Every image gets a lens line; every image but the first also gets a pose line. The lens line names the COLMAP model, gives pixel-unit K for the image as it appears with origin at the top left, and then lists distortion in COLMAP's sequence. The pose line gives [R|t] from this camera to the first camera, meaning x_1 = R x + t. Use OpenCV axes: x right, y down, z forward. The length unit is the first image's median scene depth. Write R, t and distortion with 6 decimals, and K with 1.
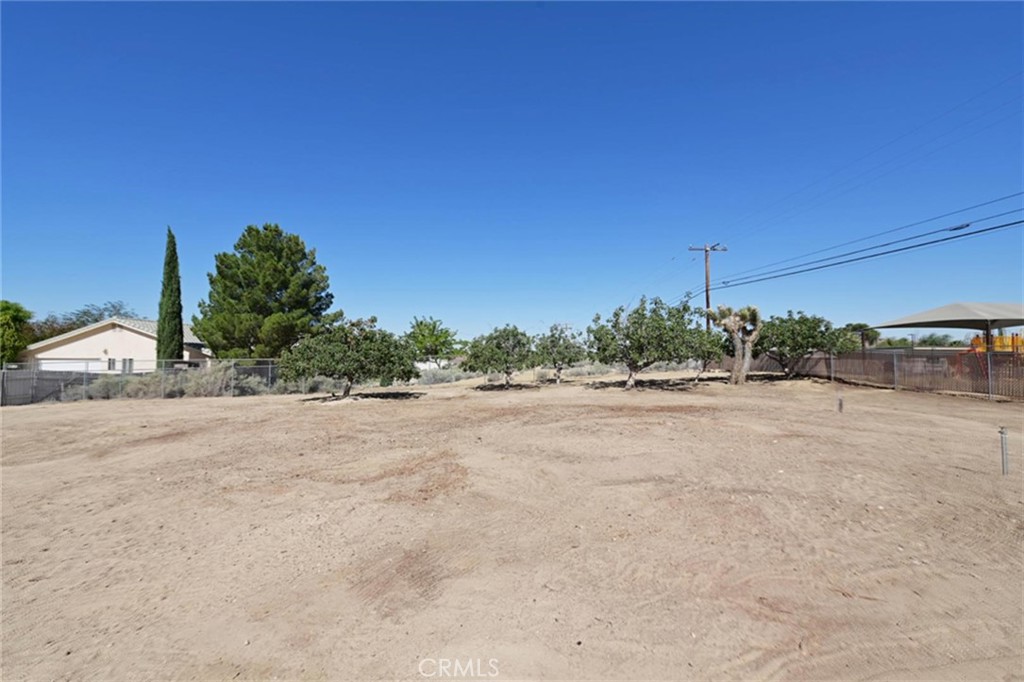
lens RADIAL K [[407.5, 0, 514.4], [0, 407.5, 343.1], [0, 0, 1]] dist [-0.007576, -0.000869]
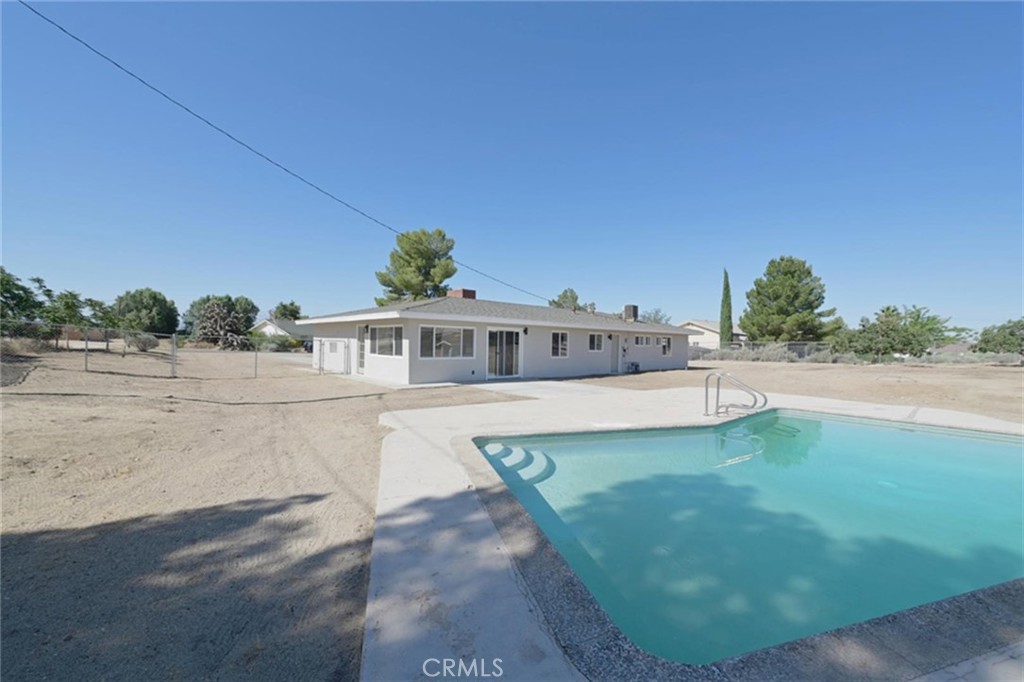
lens RADIAL K [[407.5, 0, 514.4], [0, 407.5, 343.1], [0, 0, 1]] dist [-0.007576, -0.000869]
pose [[0.591180, 0.008664, -0.806493, 0.045386], [0.014838, 0.999656, 0.021616, -0.010850], [0.806403, -0.024746, 0.590848, -0.835968]]
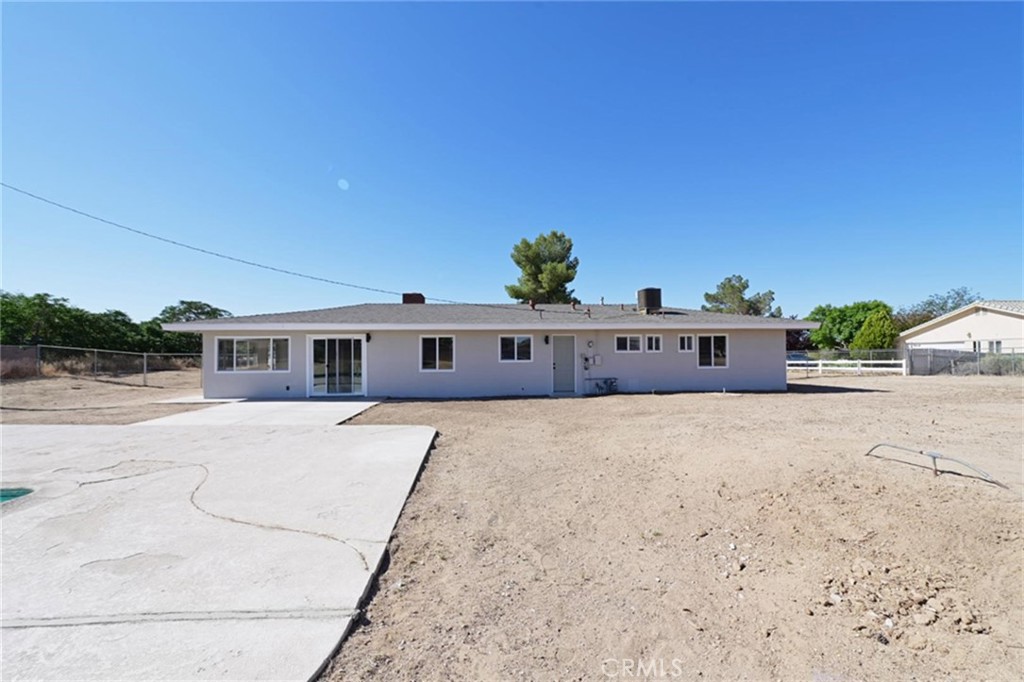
lens RADIAL K [[407.5, 0, 514.4], [0, 407.5, 343.1], [0, 0, 1]] dist [-0.007576, -0.000869]
pose [[-0.007662, -0.026048, -0.999631, 0.049204], [0.046788, 0.998557, -0.026378, 0.015632], [0.998875, -0.046972, -0.006432, -0.195441]]
